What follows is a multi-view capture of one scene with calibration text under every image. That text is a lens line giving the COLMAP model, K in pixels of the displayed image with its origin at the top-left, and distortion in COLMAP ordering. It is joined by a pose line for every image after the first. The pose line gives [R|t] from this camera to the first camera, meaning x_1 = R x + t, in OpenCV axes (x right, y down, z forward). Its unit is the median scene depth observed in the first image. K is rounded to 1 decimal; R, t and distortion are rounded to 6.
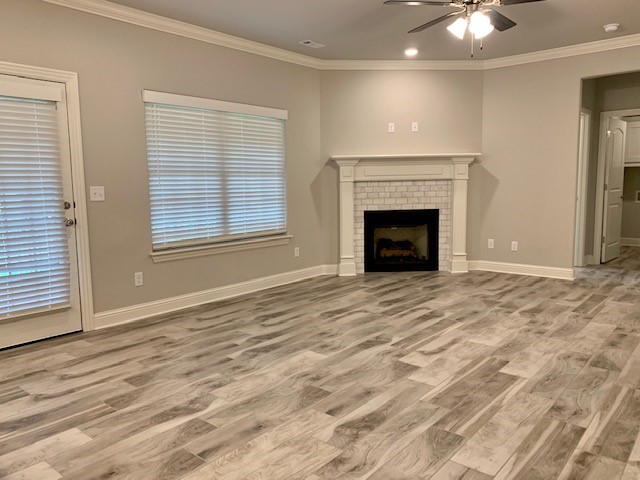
lens RADIAL K [[489.3, 0, 319.3], [0, 489.3, 239.9], [0, 0, 1]] dist [0.042315, -0.047036]
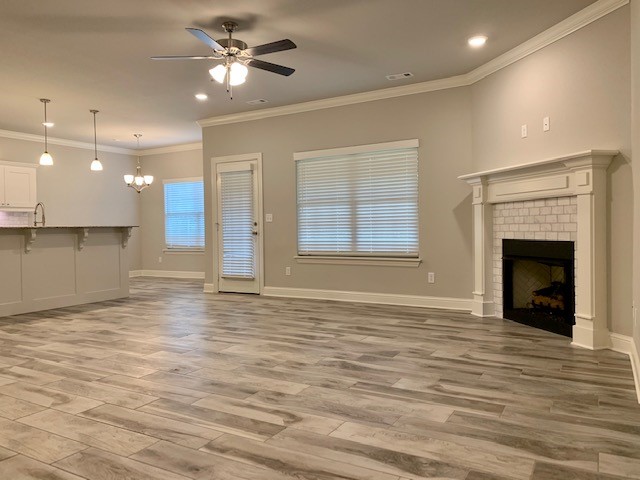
lens RADIAL K [[489.3, 0, 322.4], [0, 489.3, 239.3], [0, 0, 1]] dist [0.042315, -0.047036]
pose [[0.177643, 0.037263, -0.983389, 0.837122], [-0.100585, 0.994737, 0.019523, -0.045893], [0.978941, 0.095446, 0.180456, 0.567776]]
